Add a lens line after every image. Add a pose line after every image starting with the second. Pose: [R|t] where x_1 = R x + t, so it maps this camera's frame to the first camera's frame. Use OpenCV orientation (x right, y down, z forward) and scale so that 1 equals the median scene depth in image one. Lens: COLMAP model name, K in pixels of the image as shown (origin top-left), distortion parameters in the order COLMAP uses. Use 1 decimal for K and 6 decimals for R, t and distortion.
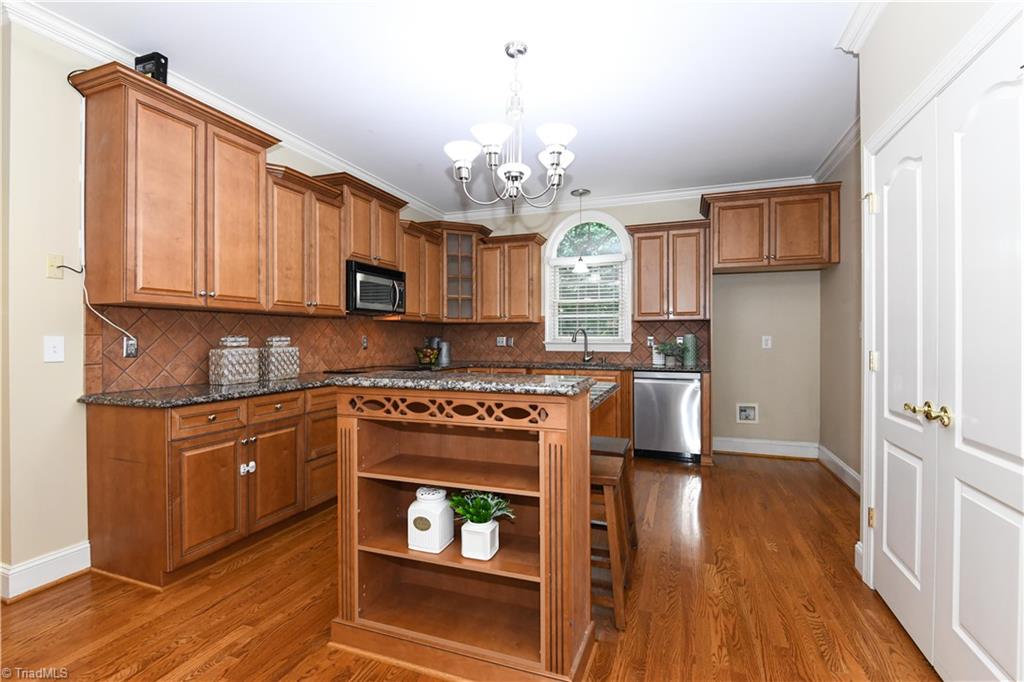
lens RADIAL K [[467.7, 0, 511.5], [0, 467.7, 339.6], [0, 0, 1]] dist [-0.002263, -0.005523]
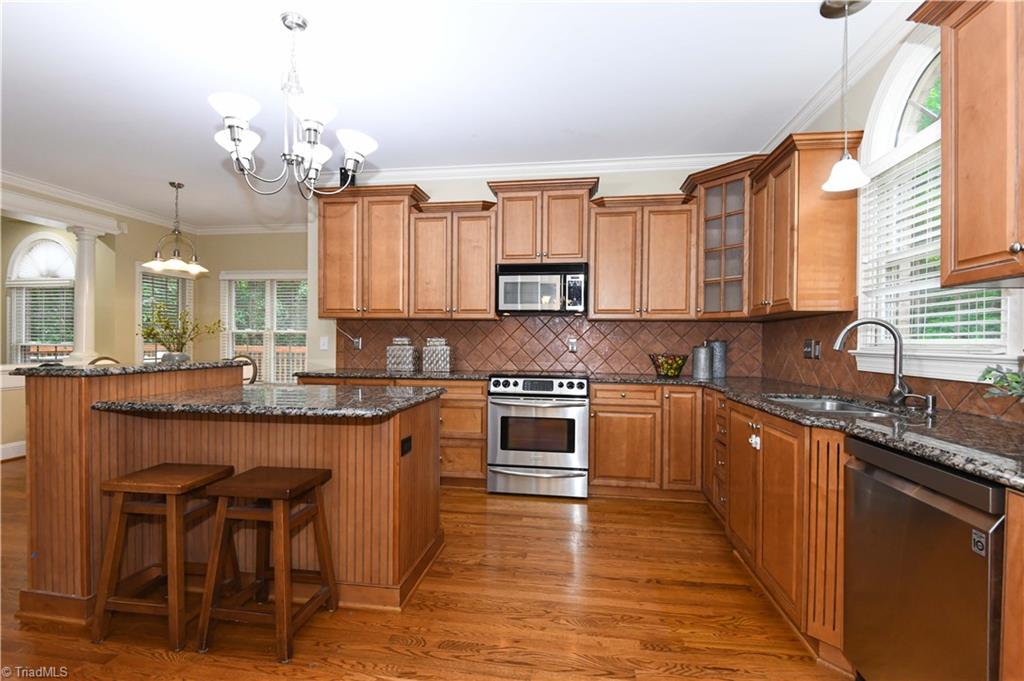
lens RADIAL K [[467.7, 0, 517.5], [0, 467.7, 344.5], [0, 0, 1]] dist [-0.002263, -0.005523]
pose [[0.214851, 0.009613, -0.976600, 0.681339], [-0.013290, 0.999888, 0.006918, 0.000036], [0.976556, 0.011492, 0.214955, 0.816037]]
